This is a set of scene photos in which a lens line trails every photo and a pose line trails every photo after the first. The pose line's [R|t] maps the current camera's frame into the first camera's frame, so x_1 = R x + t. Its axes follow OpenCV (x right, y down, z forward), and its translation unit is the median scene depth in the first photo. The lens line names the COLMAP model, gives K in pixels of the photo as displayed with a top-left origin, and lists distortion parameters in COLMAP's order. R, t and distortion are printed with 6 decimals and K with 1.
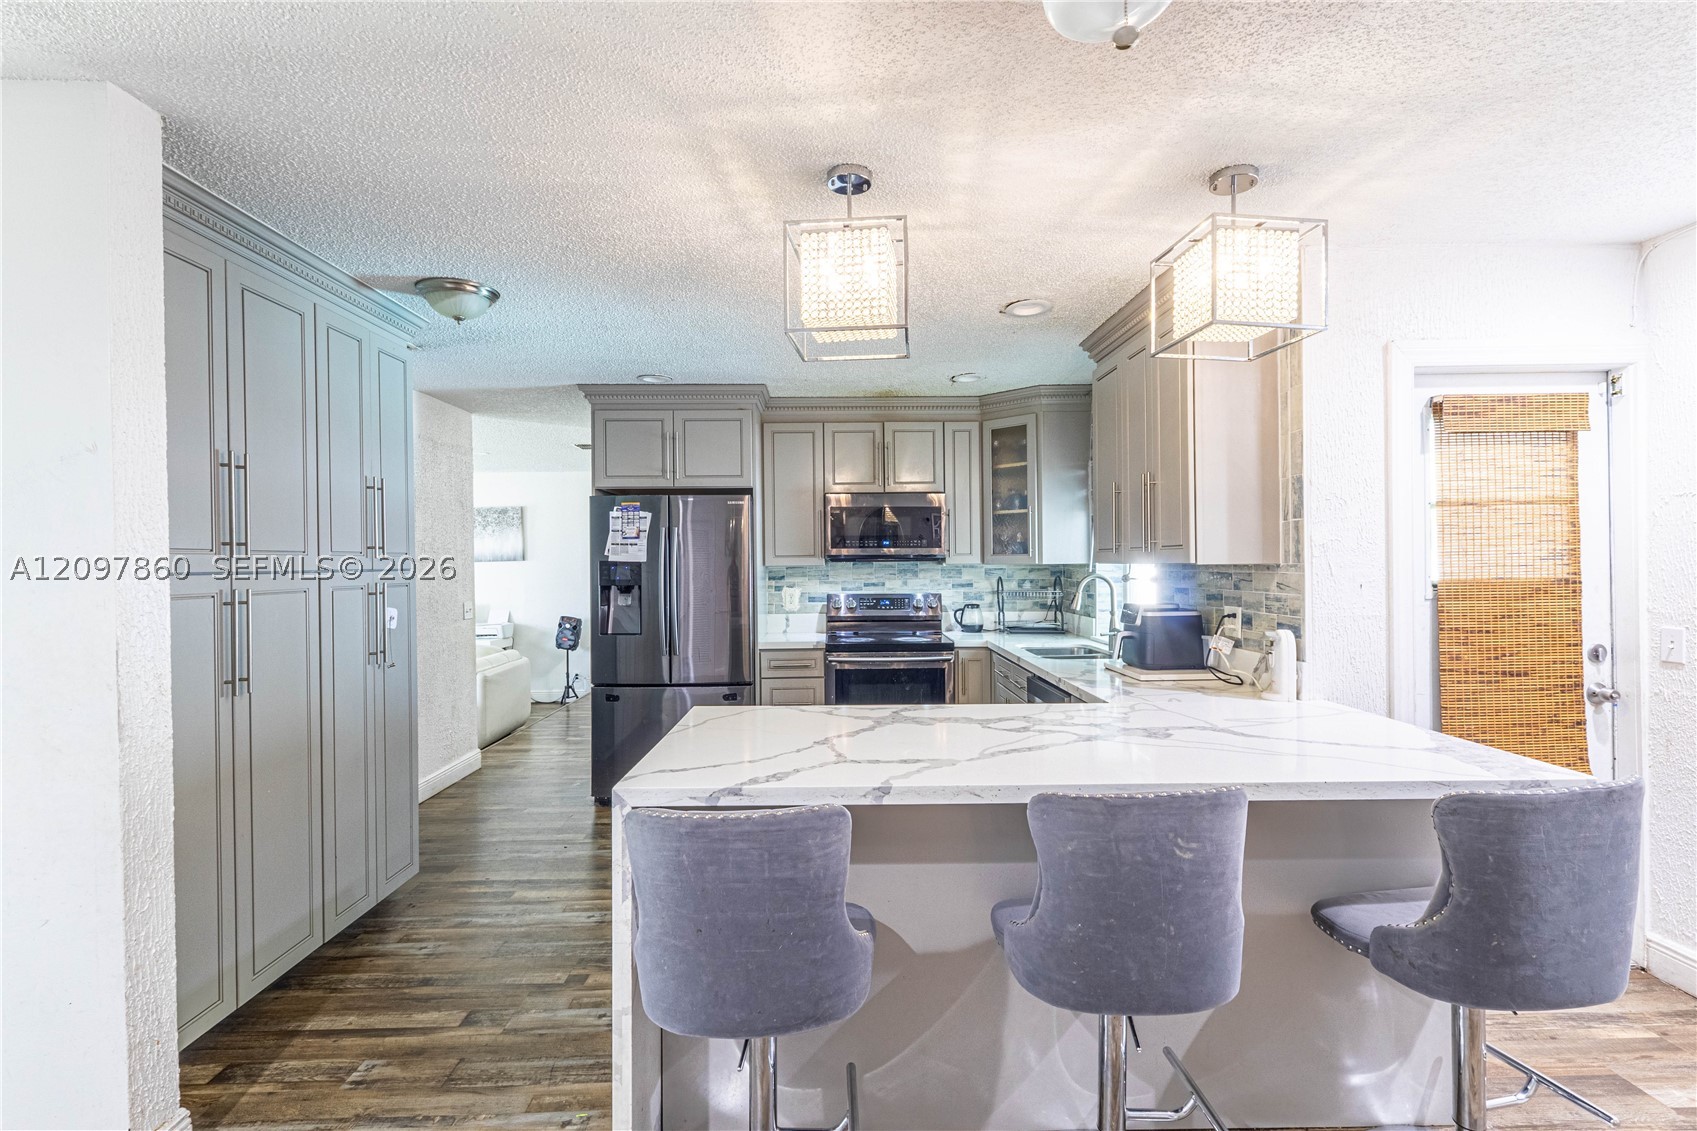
lens RADIAL K [[775.3, 0, 844.6], [0, 775.3, 564.6], [0, 0, 1]] dist [0.001578, 0.001759]
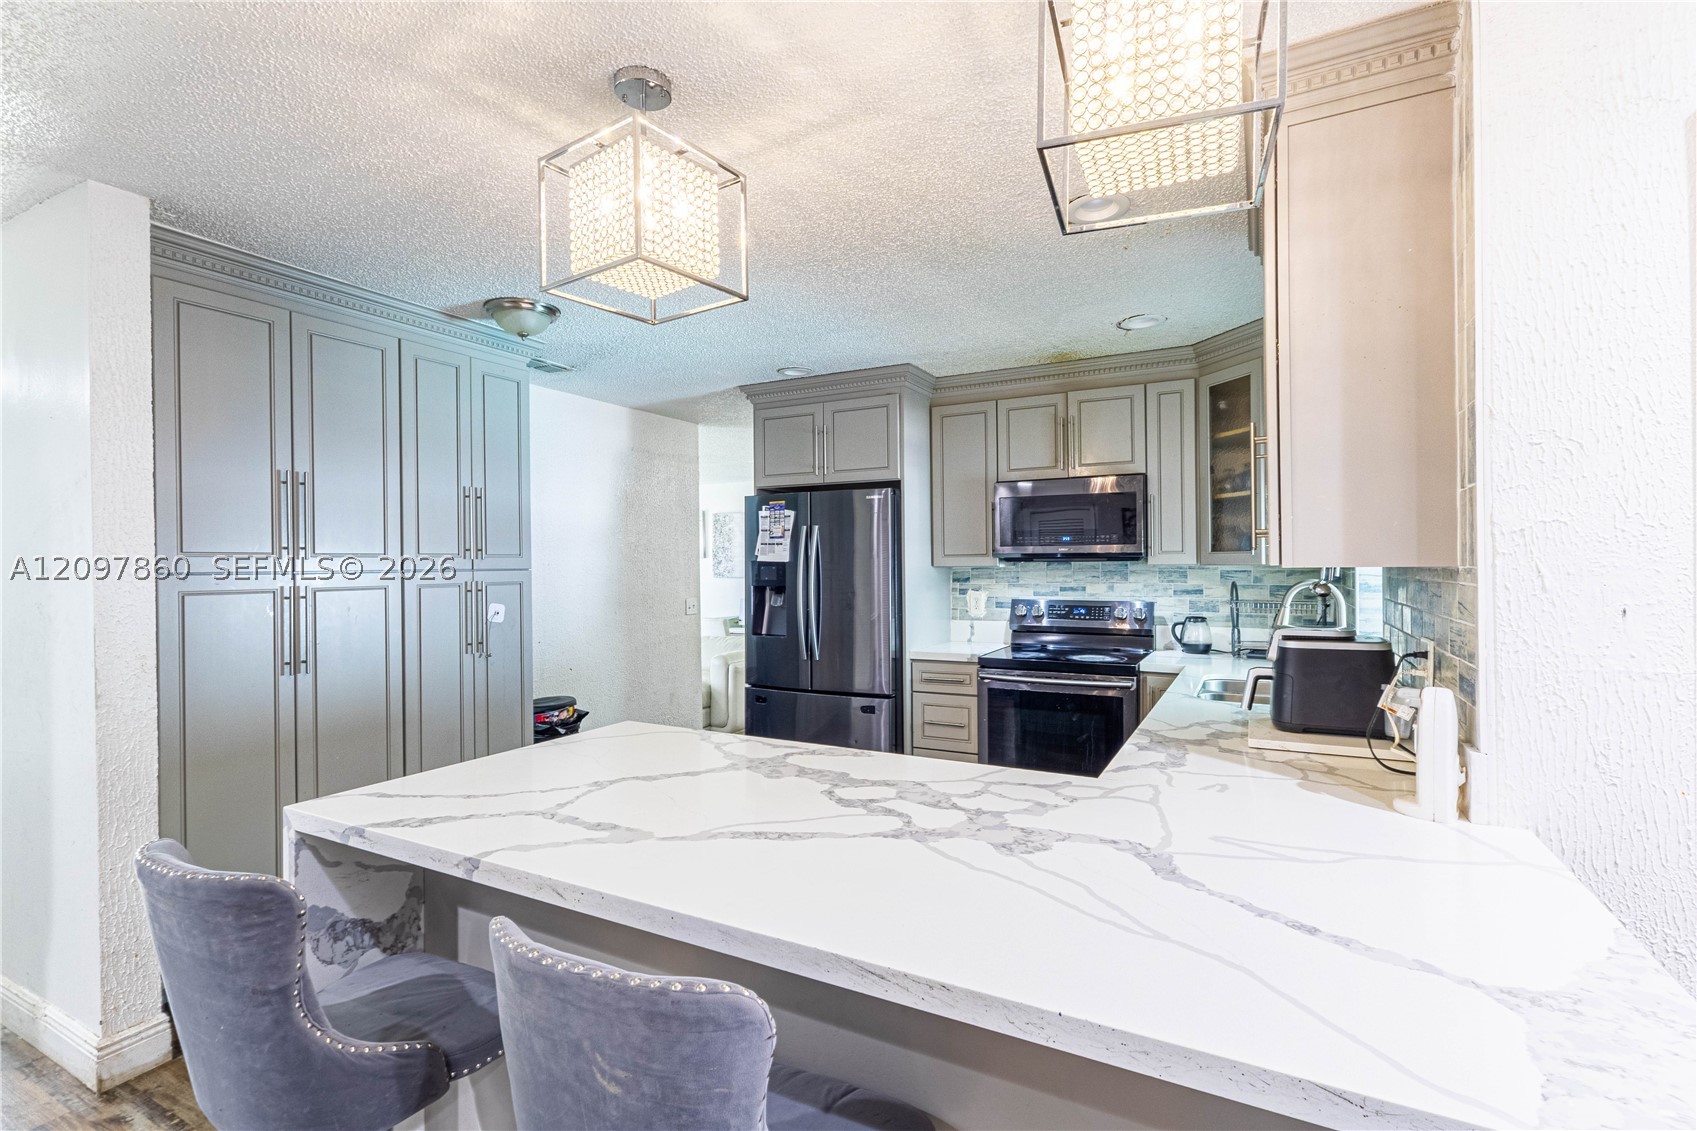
lens RADIAL K [[775.3, 0, 844.9], [0, 775.3, 565.1], [0, 0, 1]] dist [0.001578, 0.001759]
pose [[0.875125, 0.001973, -0.483893, 0.266606], [-0.000843, 0.999996, 0.002554, -0.002140], [0.483897, -0.001828, 0.875123, 0.181944]]
